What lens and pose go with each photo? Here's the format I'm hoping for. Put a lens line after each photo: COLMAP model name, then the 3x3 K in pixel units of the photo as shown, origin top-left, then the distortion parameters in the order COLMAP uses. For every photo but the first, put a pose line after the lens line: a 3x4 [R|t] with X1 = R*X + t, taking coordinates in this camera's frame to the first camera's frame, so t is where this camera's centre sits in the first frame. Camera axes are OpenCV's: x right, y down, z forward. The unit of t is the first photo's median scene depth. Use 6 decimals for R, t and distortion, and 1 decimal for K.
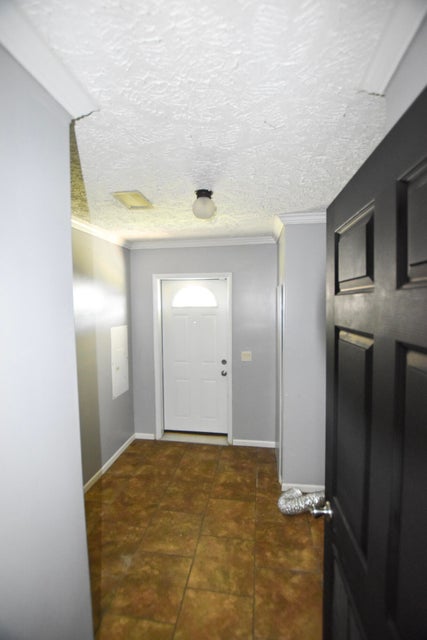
lens RADIAL K [[282.5, 0, 213.4], [0, 282.5, 319.1], [0, 0, 1]] dist [-0.028864, 0.000912]
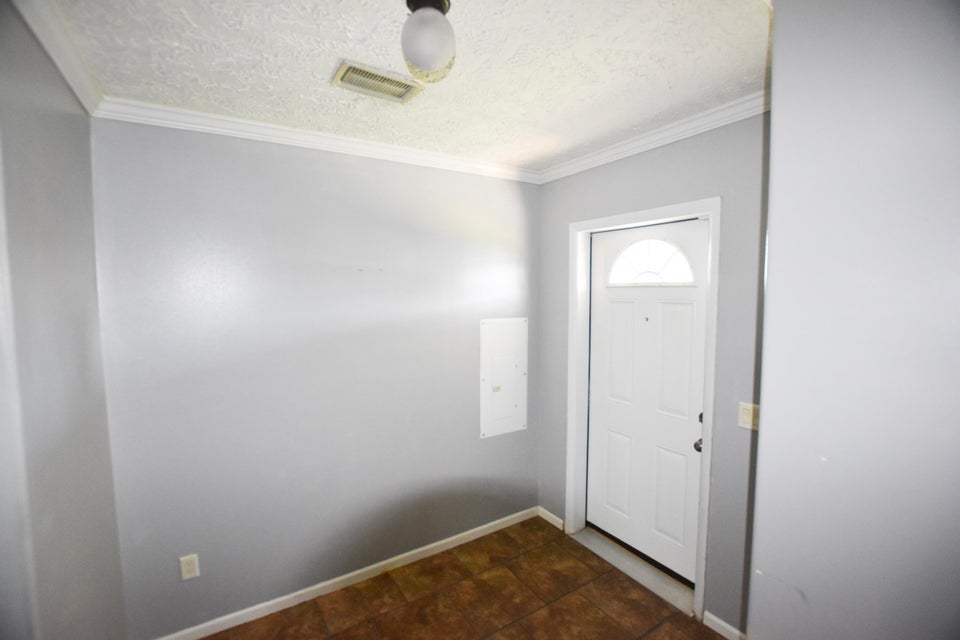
lens RADIAL K [[423.8, 0, 484.1], [0, 423.8, 319.5], [0, 0, 1]] dist [-0.028864, 0.000912]
pose [[0.660909, 0.054618, -0.748476, 0.290697], [-0.036673, 0.998507, 0.040481, -0.006618], [0.749569, 0.000695, 0.661925, 0.365889]]
